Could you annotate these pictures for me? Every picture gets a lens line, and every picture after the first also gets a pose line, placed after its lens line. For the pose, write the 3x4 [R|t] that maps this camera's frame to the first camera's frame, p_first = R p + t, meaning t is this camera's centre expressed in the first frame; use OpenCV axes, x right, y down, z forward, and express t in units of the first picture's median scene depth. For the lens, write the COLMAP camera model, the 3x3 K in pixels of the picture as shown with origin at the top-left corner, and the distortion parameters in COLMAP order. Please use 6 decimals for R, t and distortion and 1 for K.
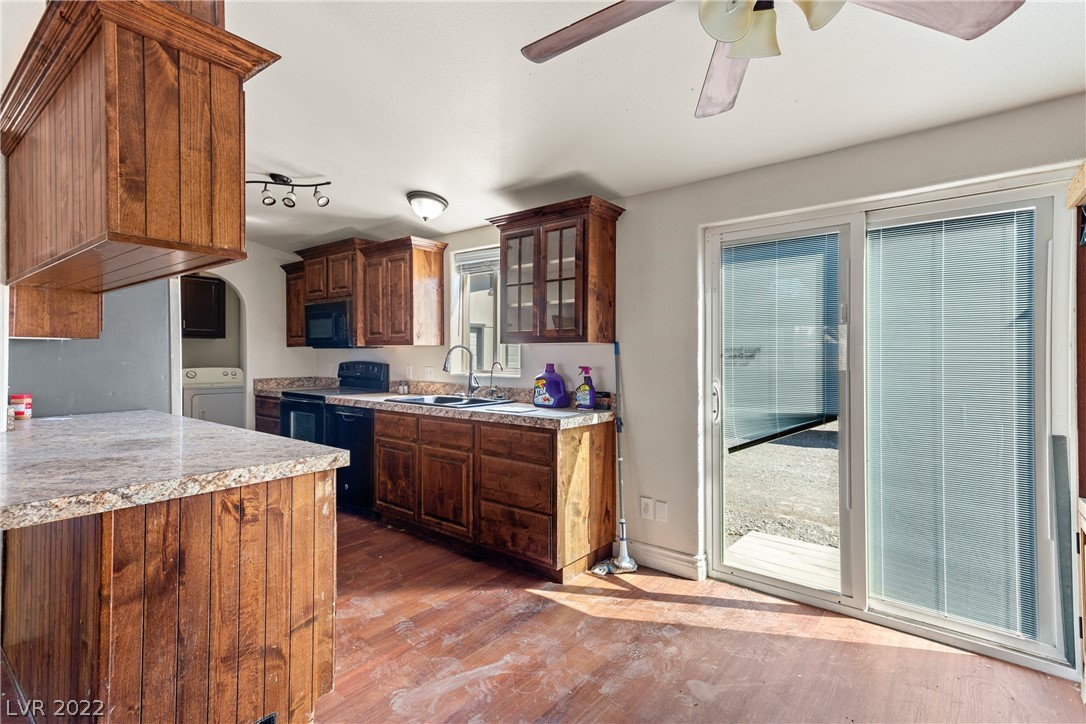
lens RADIAL K [[522.1, 0, 538.6], [0, 522.1, 356.3], [0, 0, 1]] dist [0.025691, 0.000894]
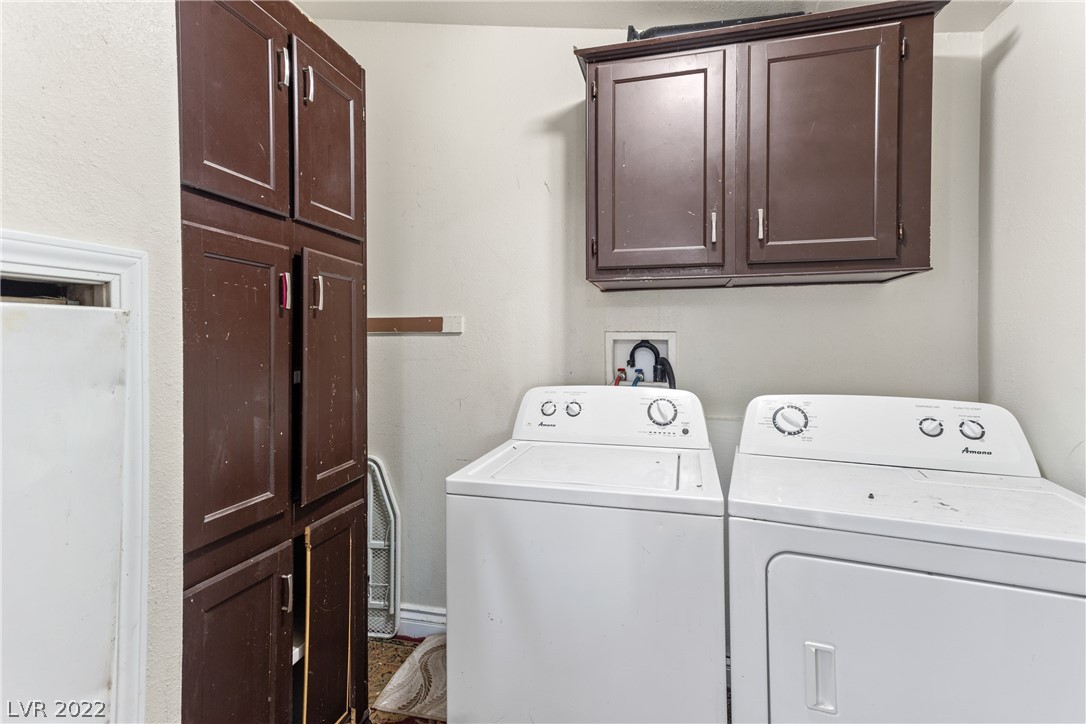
lens RADIAL K [[522.1, 0, 541.5], [0, 522.1, 356.5], [0, 0, 1]] dist [0.025691, 0.000894]
pose [[0.406960, 0.002880, -0.913442, -0.455082], [0.001599, 0.999991, 0.003866, 0.001788], [0.913445, -0.003034, 0.406951, 0.756005]]
